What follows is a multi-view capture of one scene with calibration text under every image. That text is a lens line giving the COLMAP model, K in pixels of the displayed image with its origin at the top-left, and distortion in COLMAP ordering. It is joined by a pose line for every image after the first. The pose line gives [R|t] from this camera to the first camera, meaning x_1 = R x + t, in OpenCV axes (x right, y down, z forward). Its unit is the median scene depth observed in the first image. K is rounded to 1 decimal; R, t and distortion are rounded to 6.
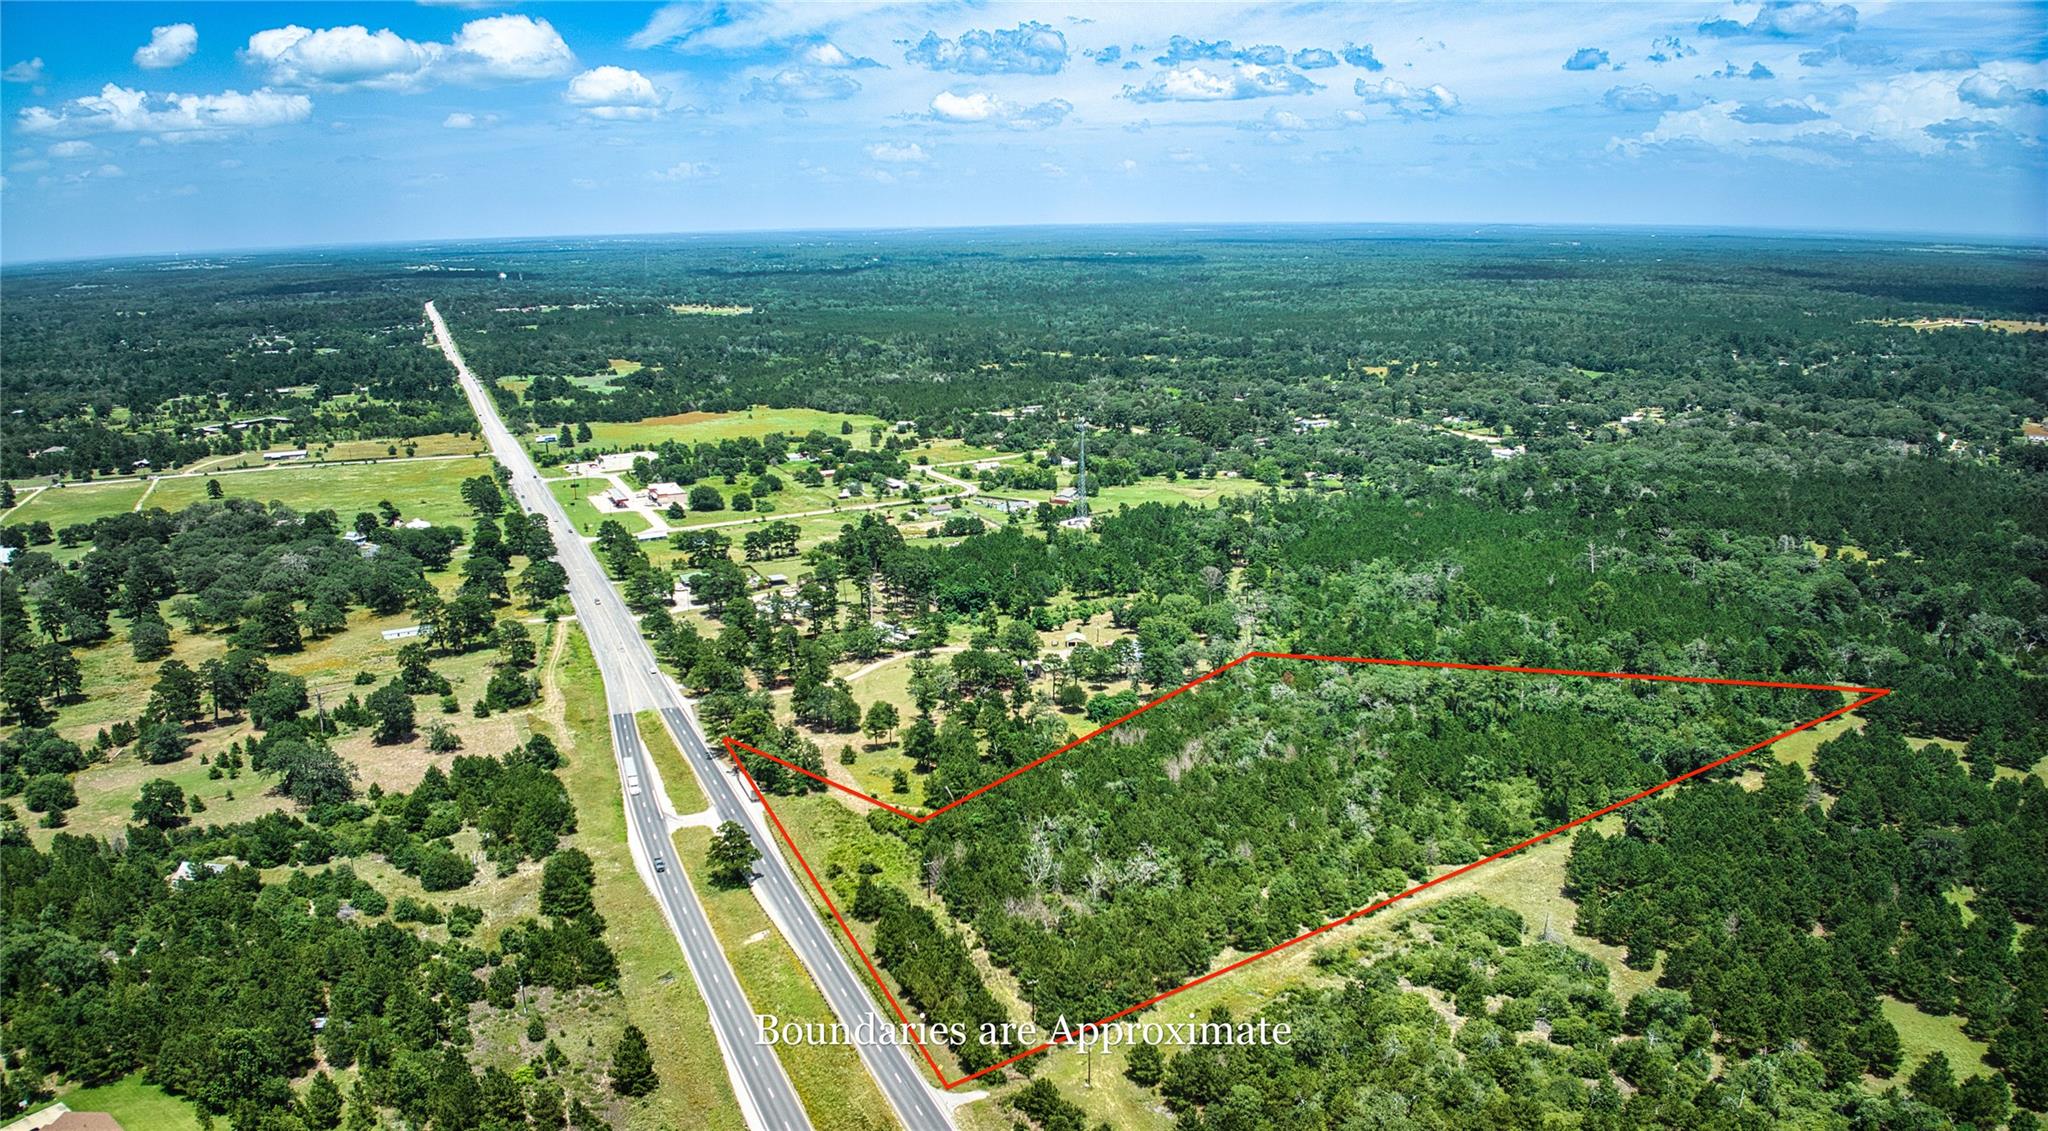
lens RADIAL K [[1424.4, 0, 1021.7], [0, 1424.4, 572.1], [0, 0, 1]] dist [-0.118072, -0.004291]
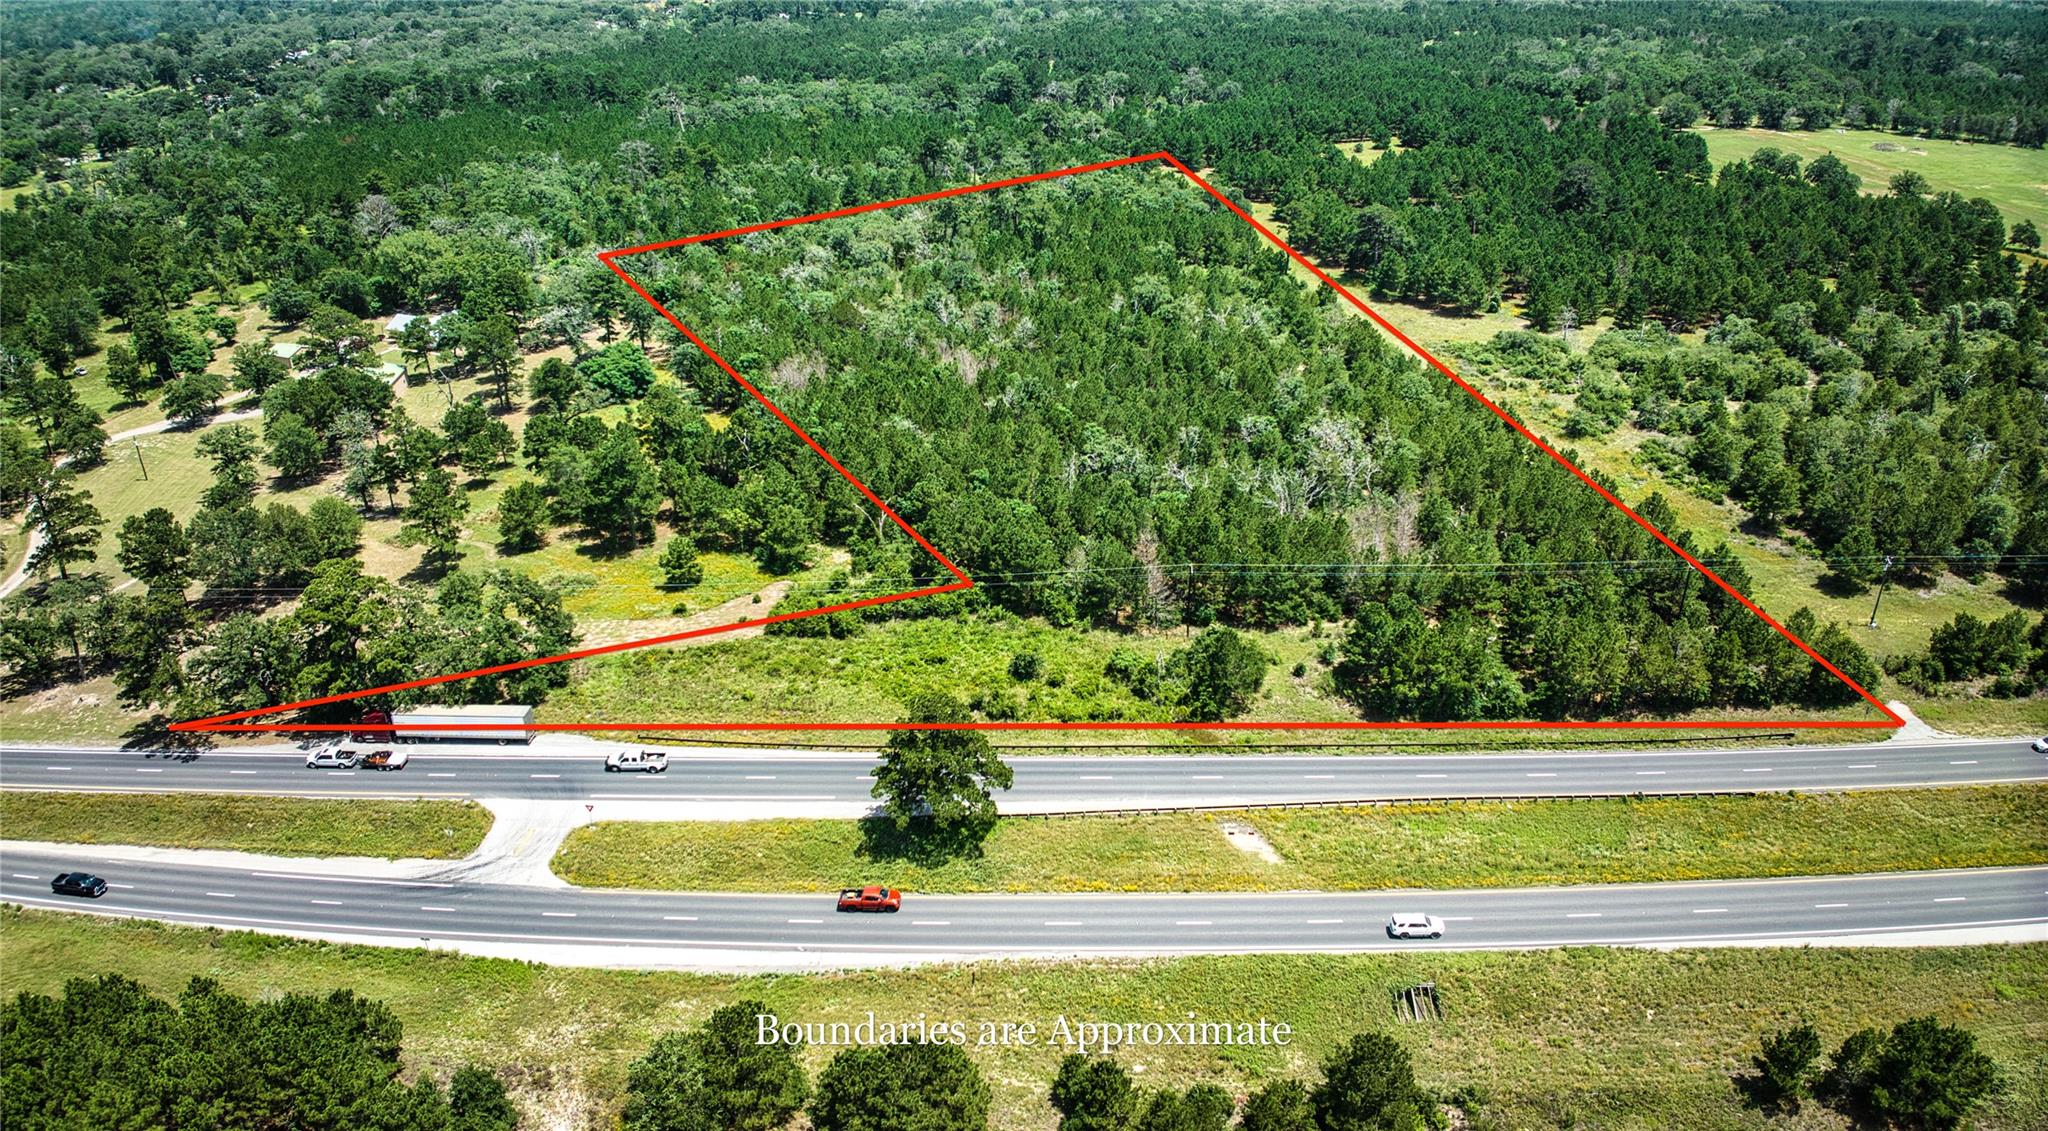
lens RADIAL K [[1446.4, 0, 1025.9], [0, 1446.4, 563.2], [0, 0, 1]] dist [-0.108488, -0.010441]
pose [[0.429611, -0.390520, 0.814205, -1.026472], [0.232827, 0.919069, 0.317967, 0.052154], [-0.872483, 0.052967, 0.485766, 1.601777]]
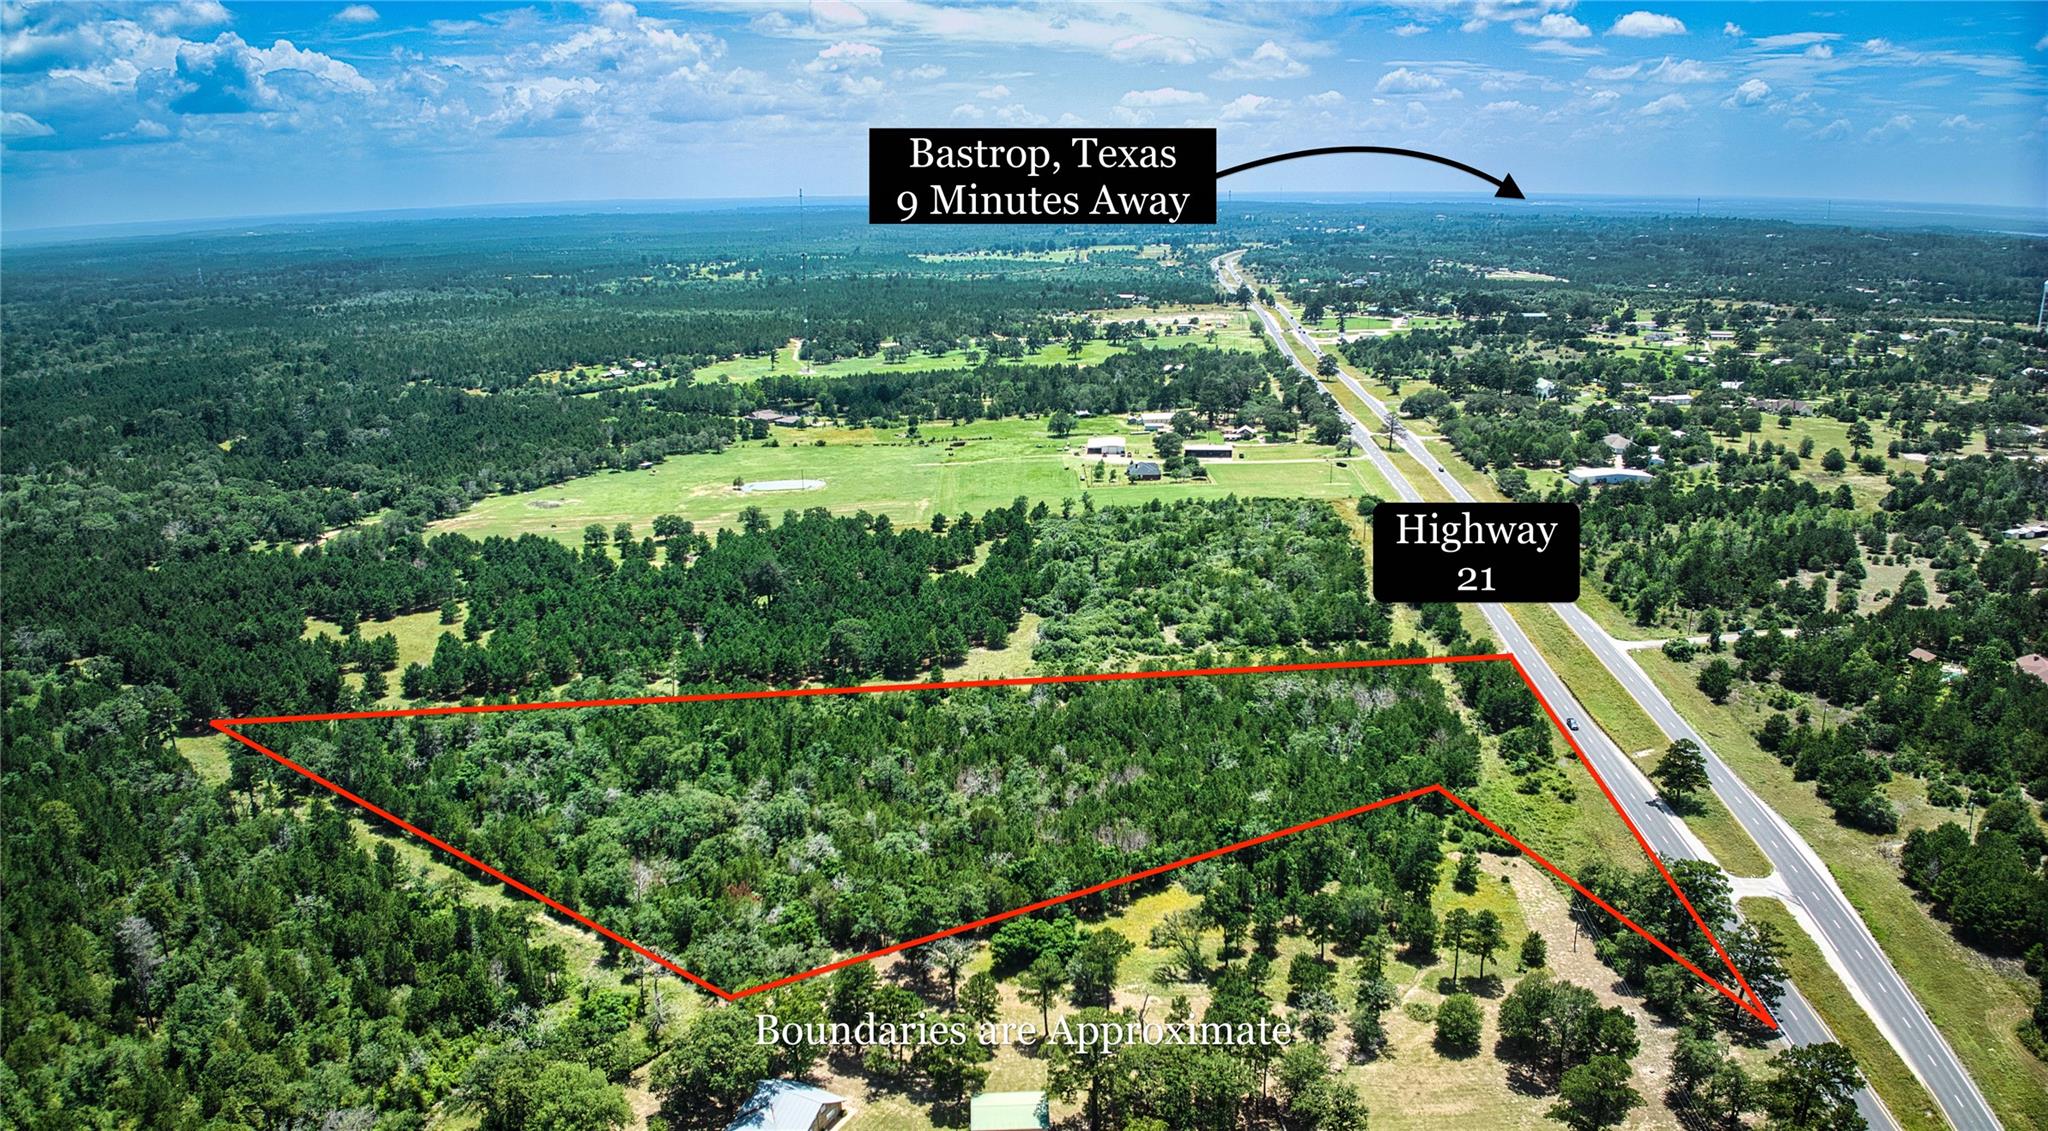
lens RADIAL K [[1439.3, 0, 1024.0], [0, 1439.3, 565.5], [0, 0, 1]] dist [-0.102668, -0.015379]
pose [[-0.875105, -0.101639, 0.473139, -0.514319], [0.140288, 0.882432, 0.449036, -0.828006], [-0.463153, 0.459330, -0.757961, 3.794997]]
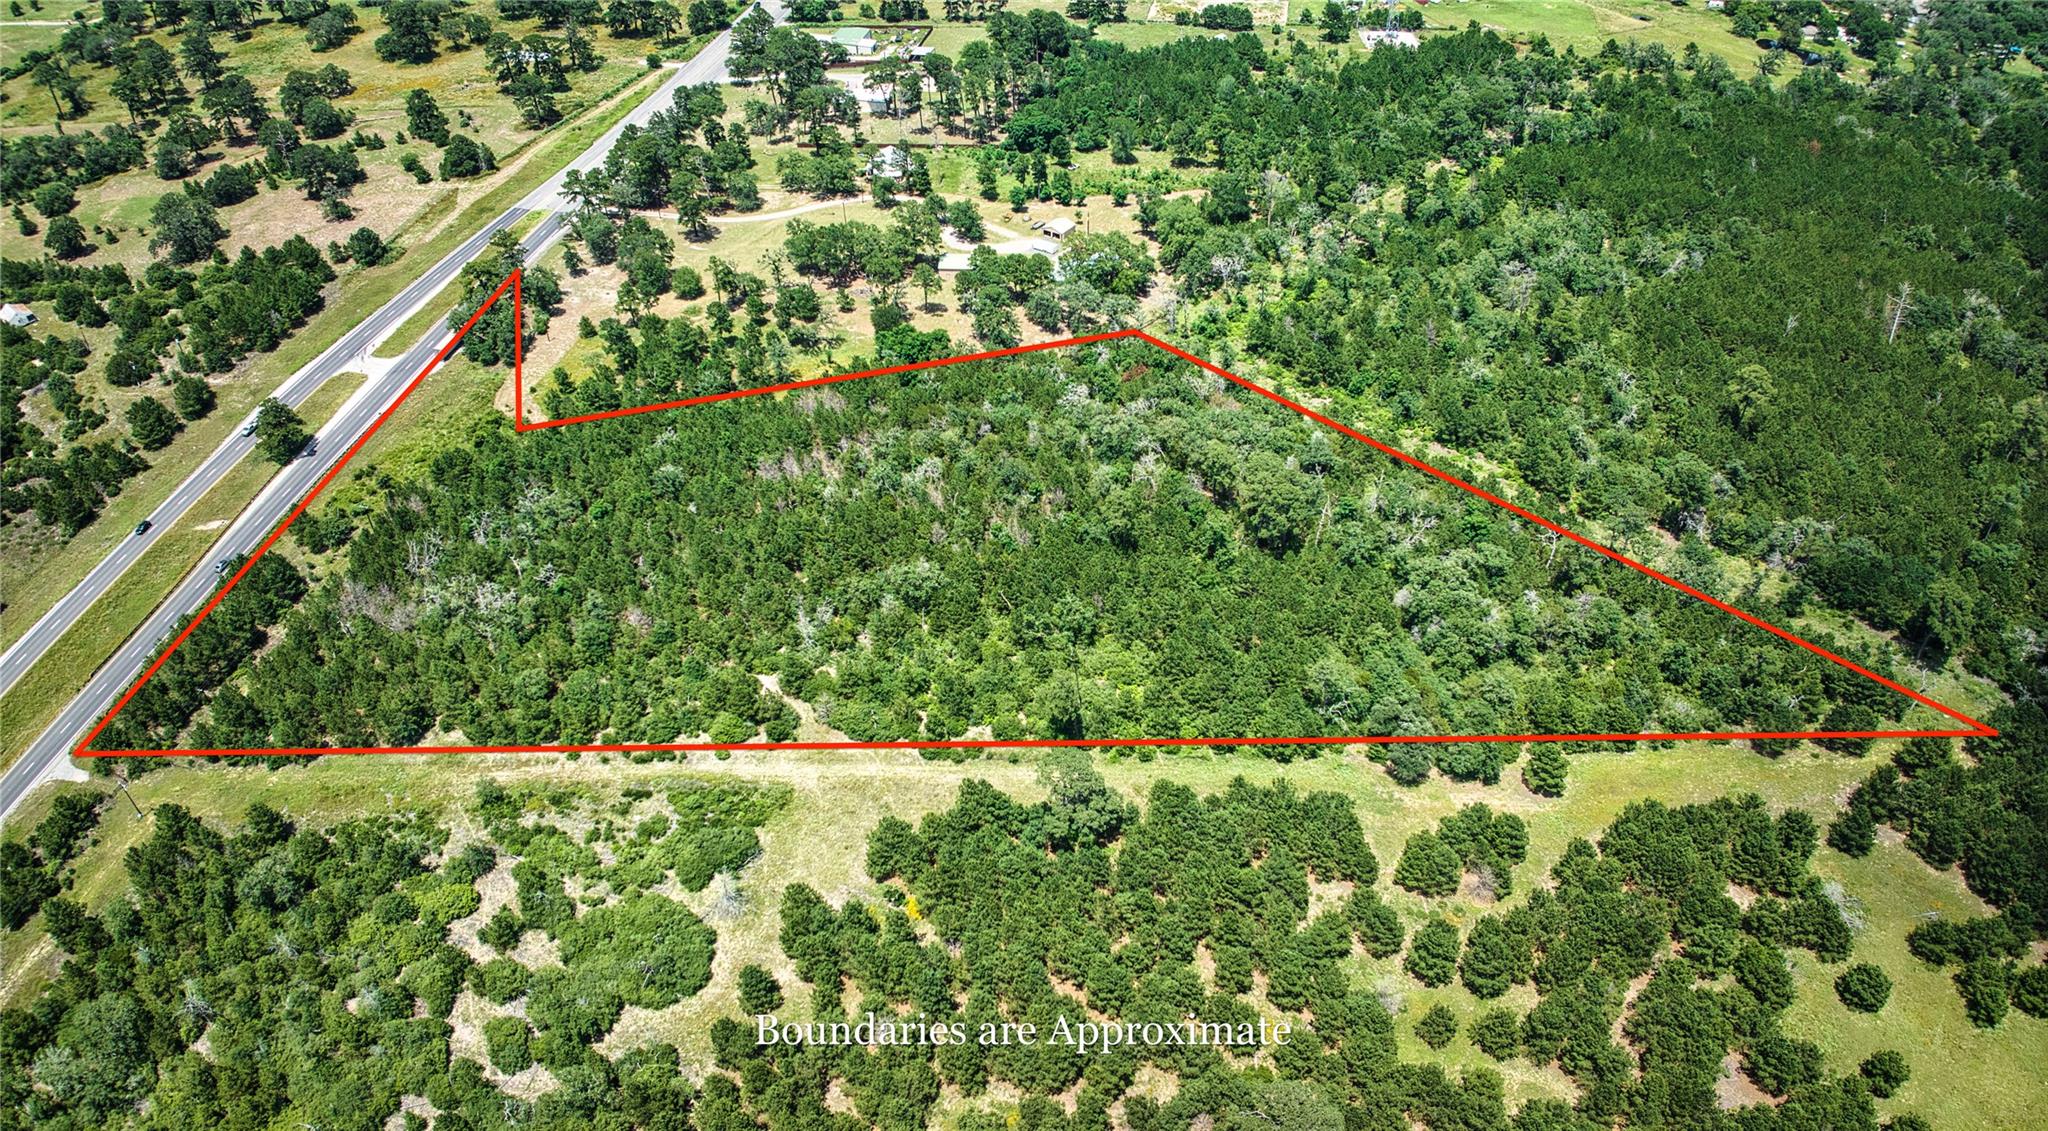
lens RADIAL K [[1438.6, 0, 1024.0], [0, 1438.6, 565.5], [0, 0, 1]] dist [-0.102218, -0.015729]
pose [[0.823033, 0.358370, -0.440667, 1.444169], [-0.136406, 0.877835, 0.459128, -0.496034], [0.551371, -0.317768, 0.771371, 1.017712]]
